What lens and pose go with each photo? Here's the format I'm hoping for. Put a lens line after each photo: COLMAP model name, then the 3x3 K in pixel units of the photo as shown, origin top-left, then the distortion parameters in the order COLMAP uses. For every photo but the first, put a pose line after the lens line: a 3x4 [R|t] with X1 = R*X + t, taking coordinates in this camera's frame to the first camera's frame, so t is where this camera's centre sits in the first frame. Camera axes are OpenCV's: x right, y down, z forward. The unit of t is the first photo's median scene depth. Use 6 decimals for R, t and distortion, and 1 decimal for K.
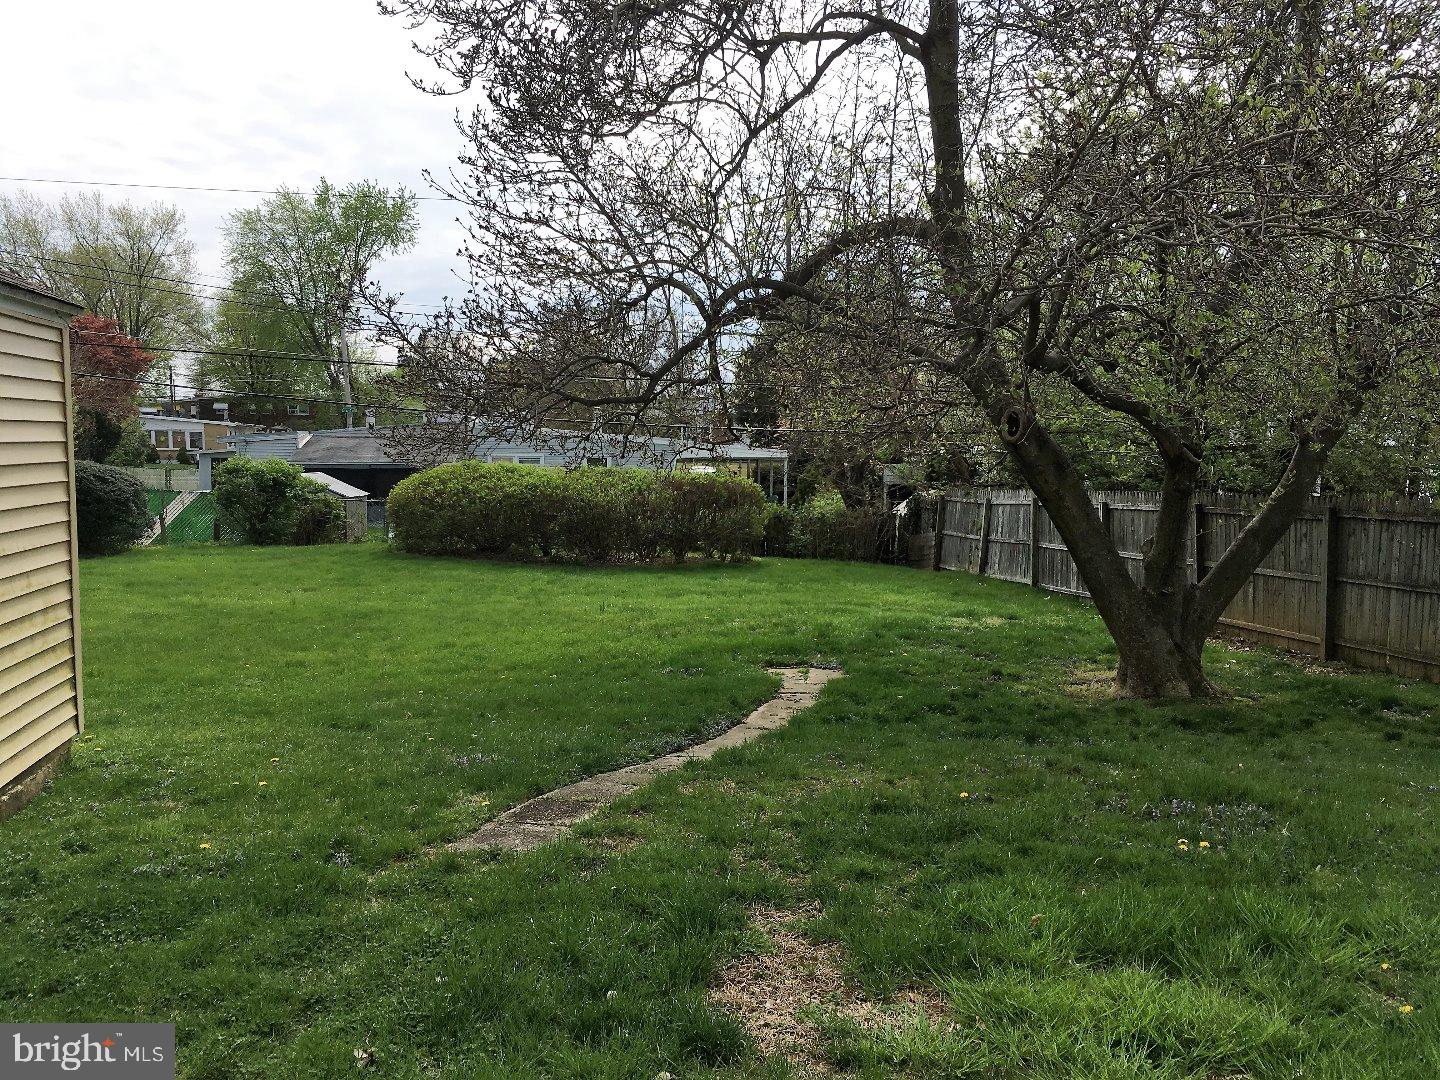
lens RADIAL K [[1227.2, 0, 728.6], [0, 1227.2, 544.1], [0, 0, 1]] dist [0.036563, -0.026447]
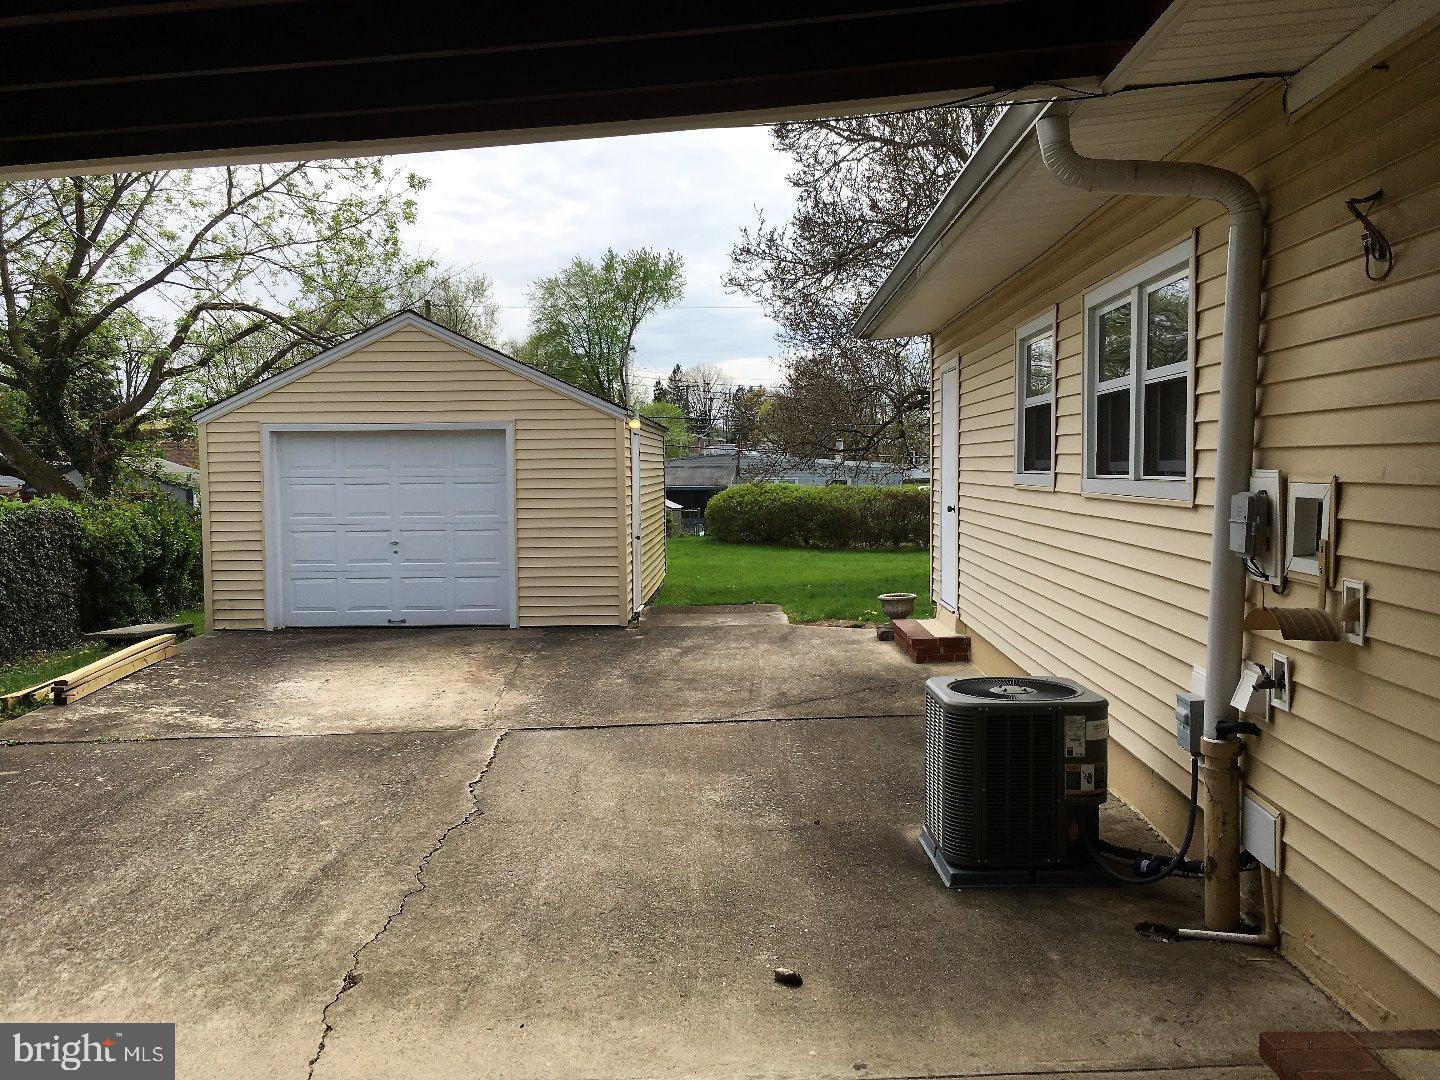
lens RADIAL K [[1227.2, 0, 728.6], [0, 1227.2, 544.1], [0, 0, 1]] dist [0.036563, -0.026447]
pose [[0.980966, -0.002379, -0.194167, 0.085646], [-0.001410, 0.999811, -0.019377, 0.066570], [0.194176, 0.019282, 0.980777, -0.860378]]
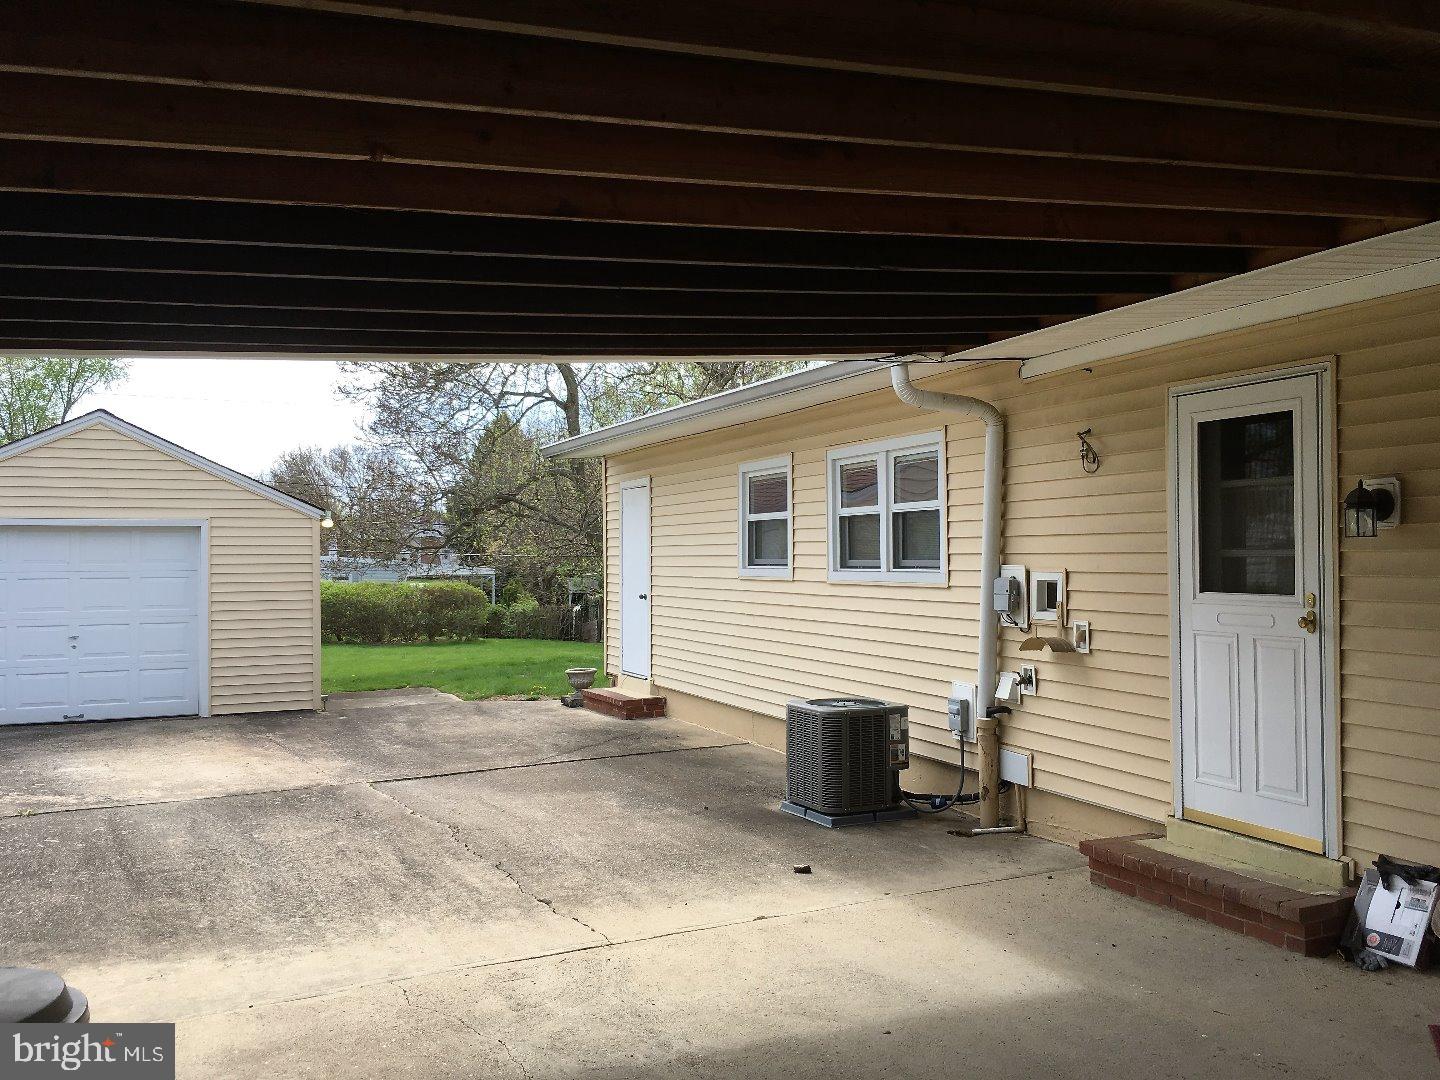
lens RADIAL K [[1227.2, 0, 728.6], [0, 1227.2, 544.1], [0, 0, 1]] dist [0.036563, -0.026447]
pose [[0.969815, -0.007258, 0.243736, -0.091969], [0.030581, 0.995285, -0.092043, 0.079157], [-0.241918, 0.096718, 0.965464, -1.031350]]
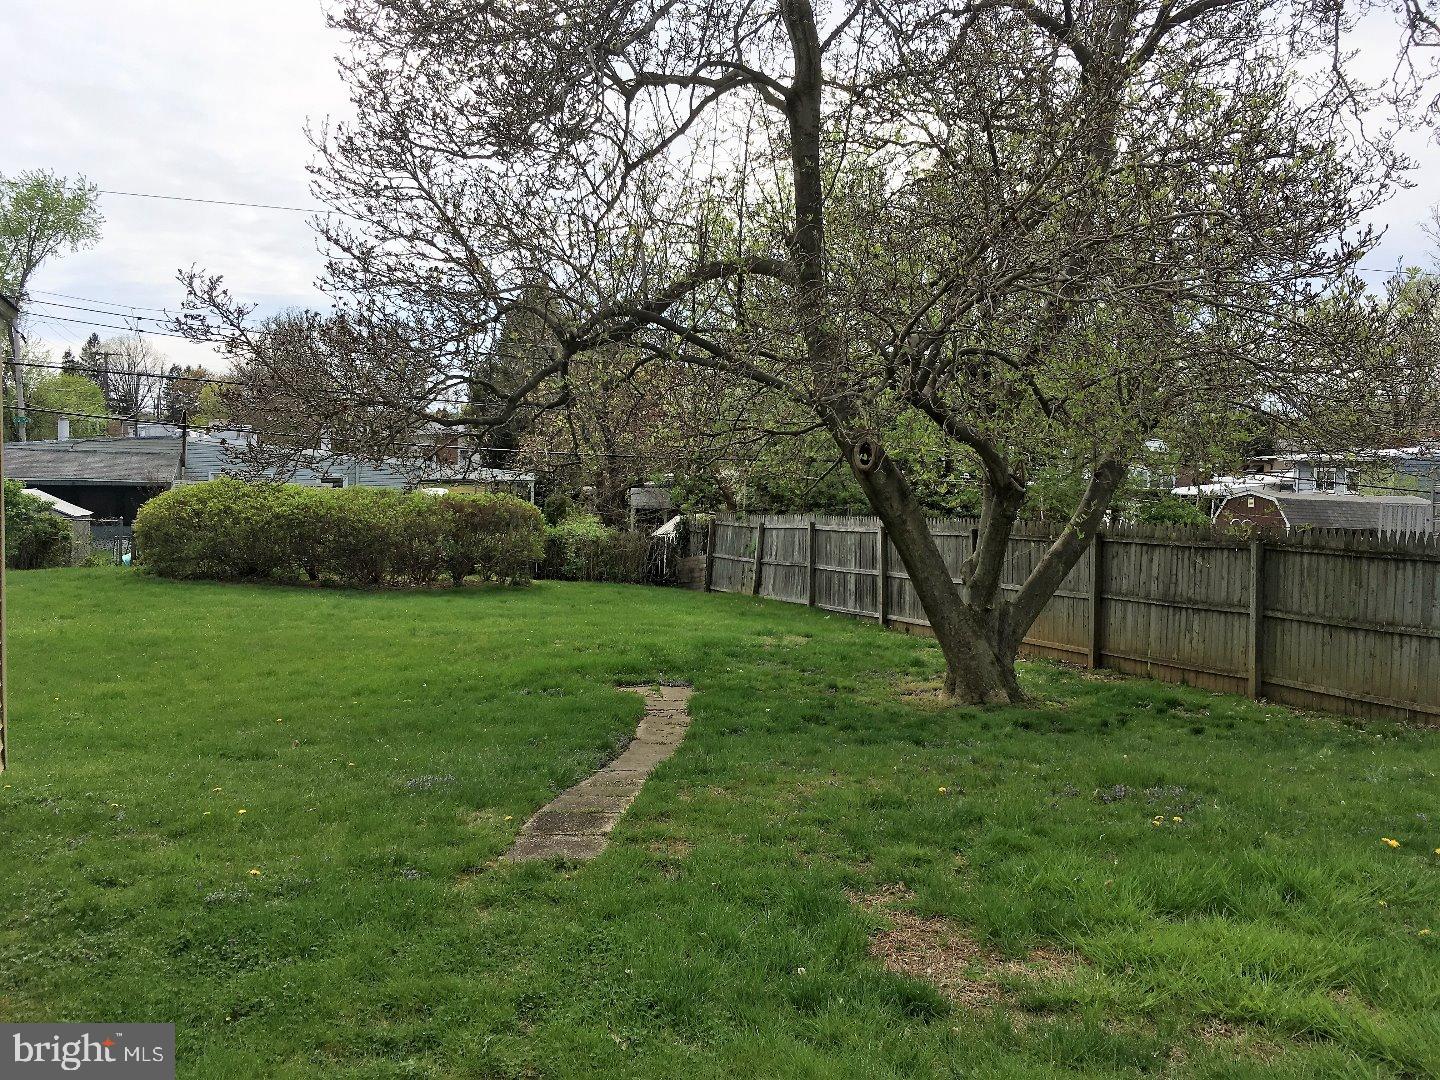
lens RADIAL K [[1227.2, 0, 728.6], [0, 1227.2, 544.1], [0, 0, 1]] dist [0.036563, -0.026447]
pose [[0.972051, 0.003197, 0.234747, -0.103198], [0.001404, 0.999810, -0.019432, 0.001939], [-0.234765, 0.019218, 0.971862, -0.013218]]
